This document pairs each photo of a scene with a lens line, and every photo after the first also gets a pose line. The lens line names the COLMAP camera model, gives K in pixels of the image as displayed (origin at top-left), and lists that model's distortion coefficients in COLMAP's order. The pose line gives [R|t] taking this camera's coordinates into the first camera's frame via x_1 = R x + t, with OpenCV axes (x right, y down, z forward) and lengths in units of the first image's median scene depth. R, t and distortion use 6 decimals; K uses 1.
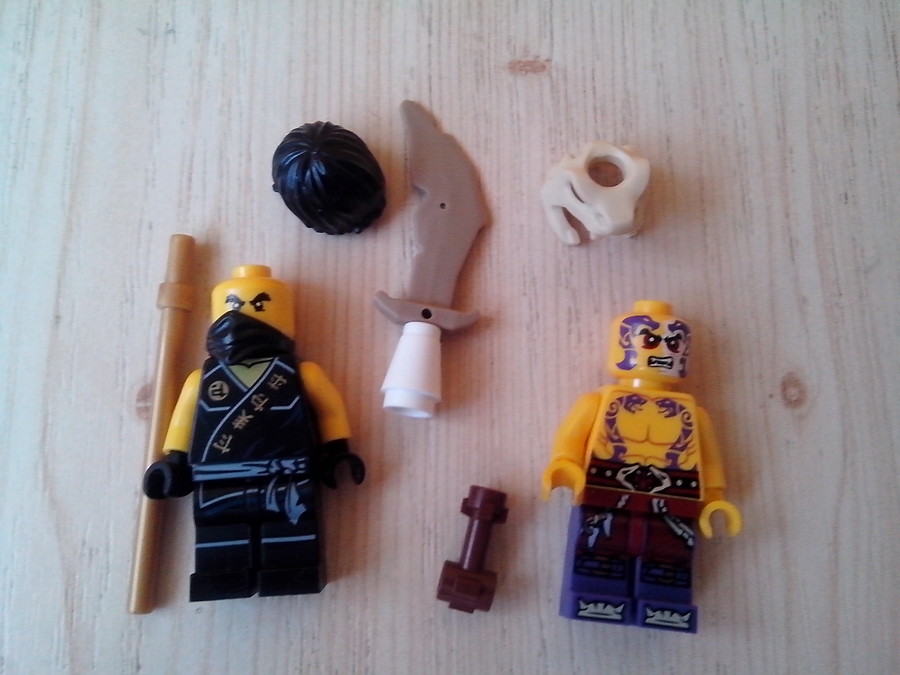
lens RADIAL K [[849.3, 0, 449.4], [0, 849.3, 331.0], [0, 0, 1]] dist [0.067216, -0.151095]
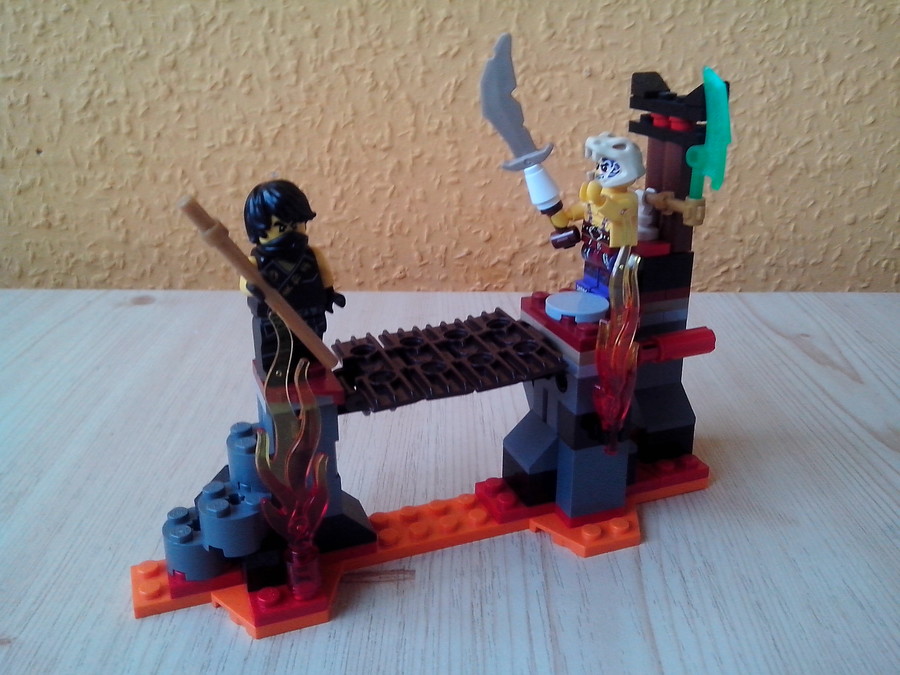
lens RADIAL K [[863.1, 0, 450.5], [0, 863.1, 330.1], [0, 0, 1]] dist [0.054041, -0.155475]
pose [[0.999750, -0.022348, -0.000157, 0.907171], [0.011919, 0.539132, -0.842137, 0.691887], [0.018905, 0.841924, 0.539264, -0.264831]]
